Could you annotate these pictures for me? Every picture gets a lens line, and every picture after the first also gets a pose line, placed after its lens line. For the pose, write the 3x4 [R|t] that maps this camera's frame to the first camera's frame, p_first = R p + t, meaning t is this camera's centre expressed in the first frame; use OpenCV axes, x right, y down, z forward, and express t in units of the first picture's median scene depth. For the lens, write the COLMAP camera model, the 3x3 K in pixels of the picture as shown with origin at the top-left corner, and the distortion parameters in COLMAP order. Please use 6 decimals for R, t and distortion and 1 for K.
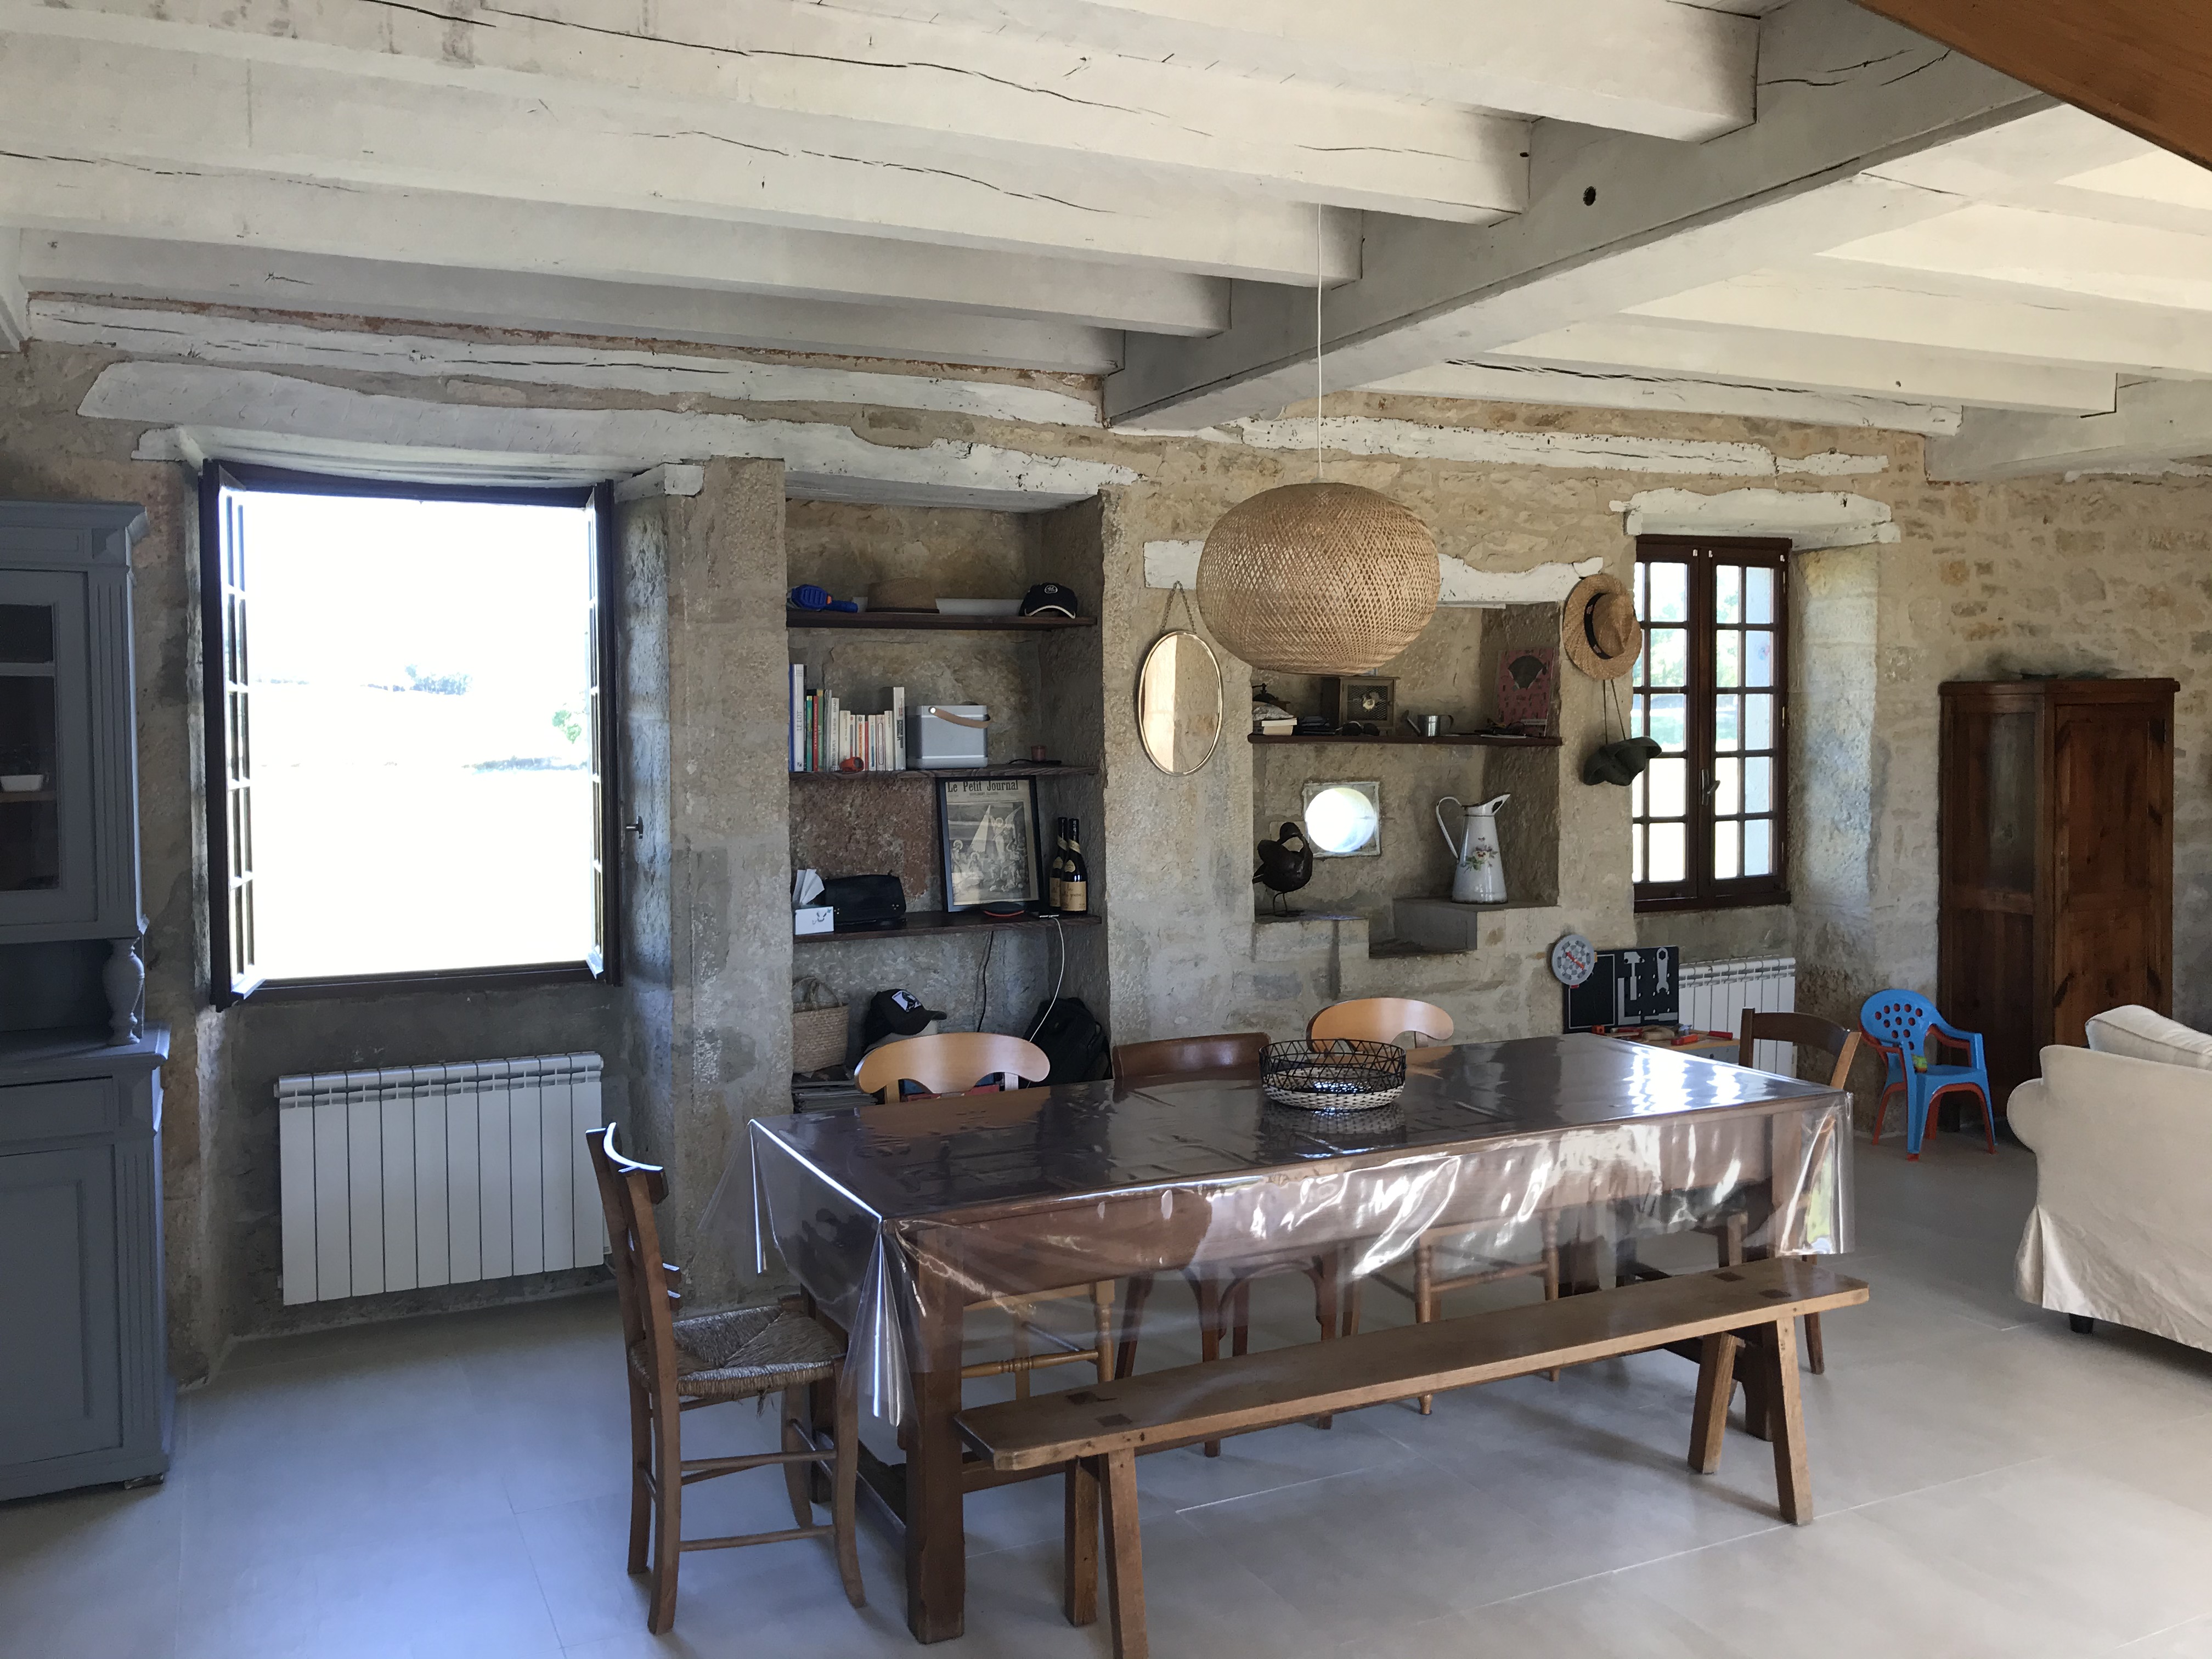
lens RADIAL K [[1846.7, 0, 1108.0], [0, 1846.7, 821.5], [0, 0, 1]] dist [-0.004345, -0.001015]
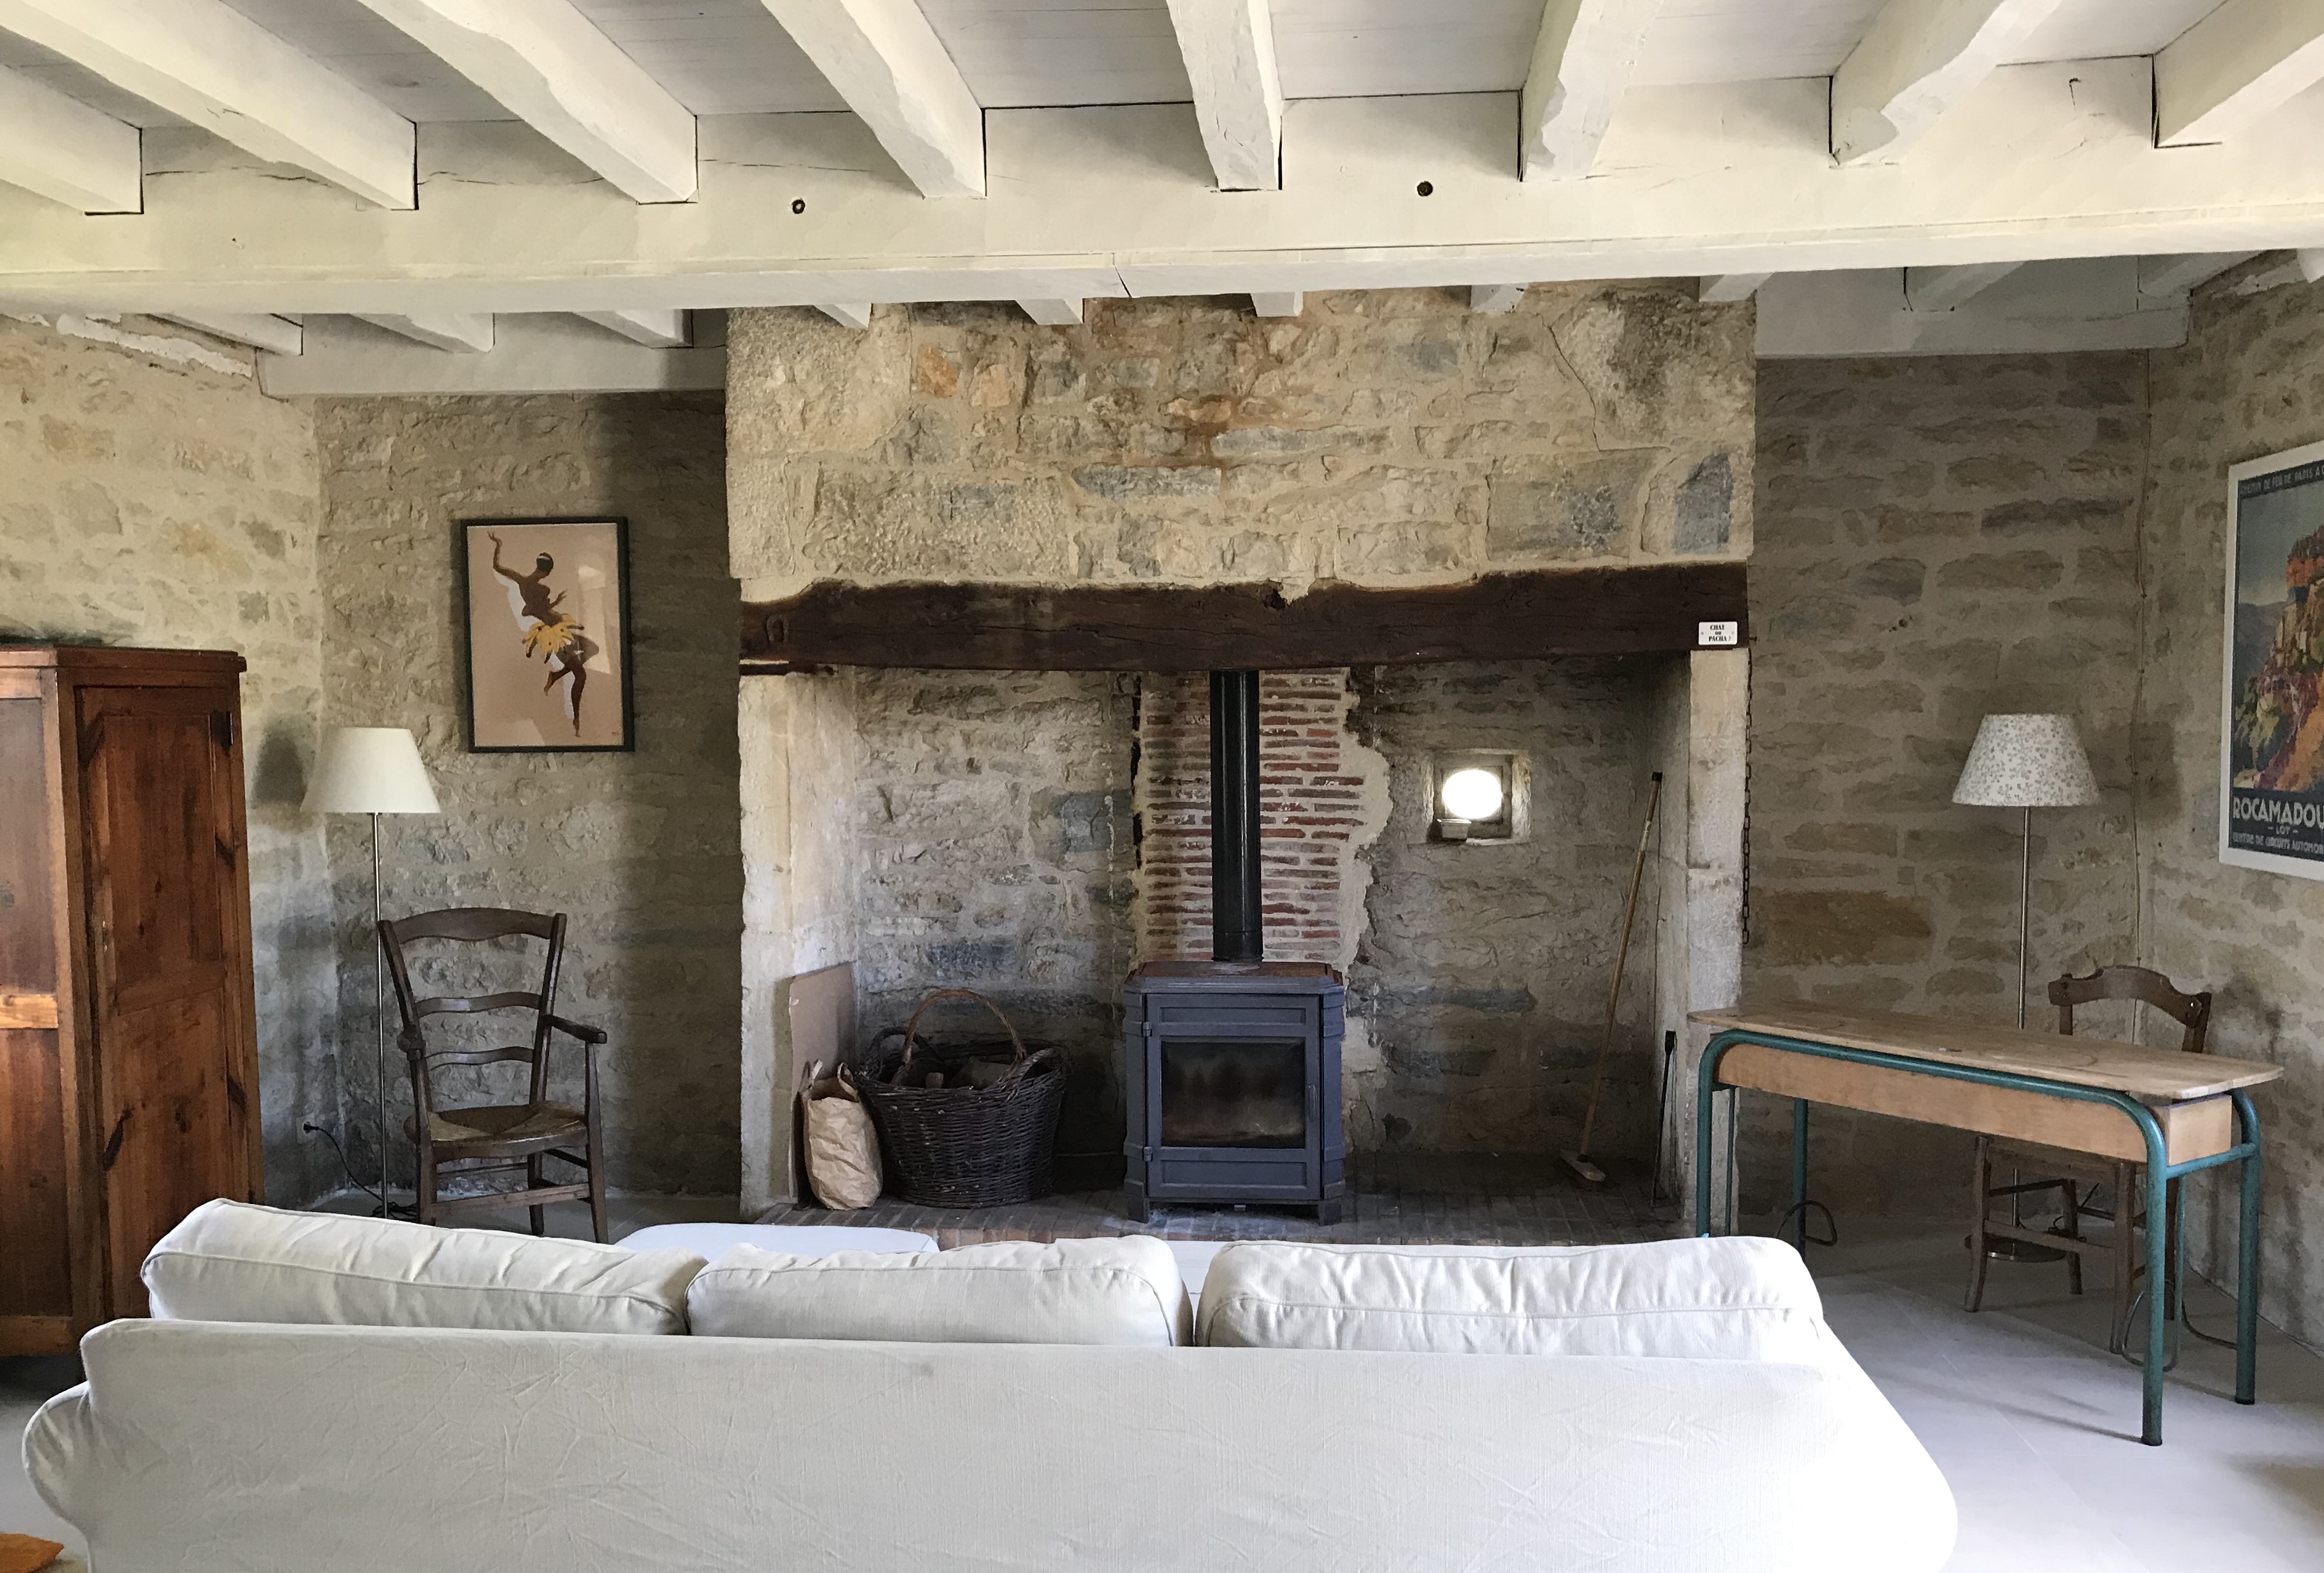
lens RADIAL K [[1952.9, 0, 1182.0], [0, 1952.9, 843.0], [0, 0, 1]] dist [0.008404, 0.010074]
pose [[0.507377, -0.051263, 0.860198, 0.122960], [0.050909, 0.998269, 0.029463, -0.010292], [-0.860219, 0.028843, 0.509109, 0.320283]]
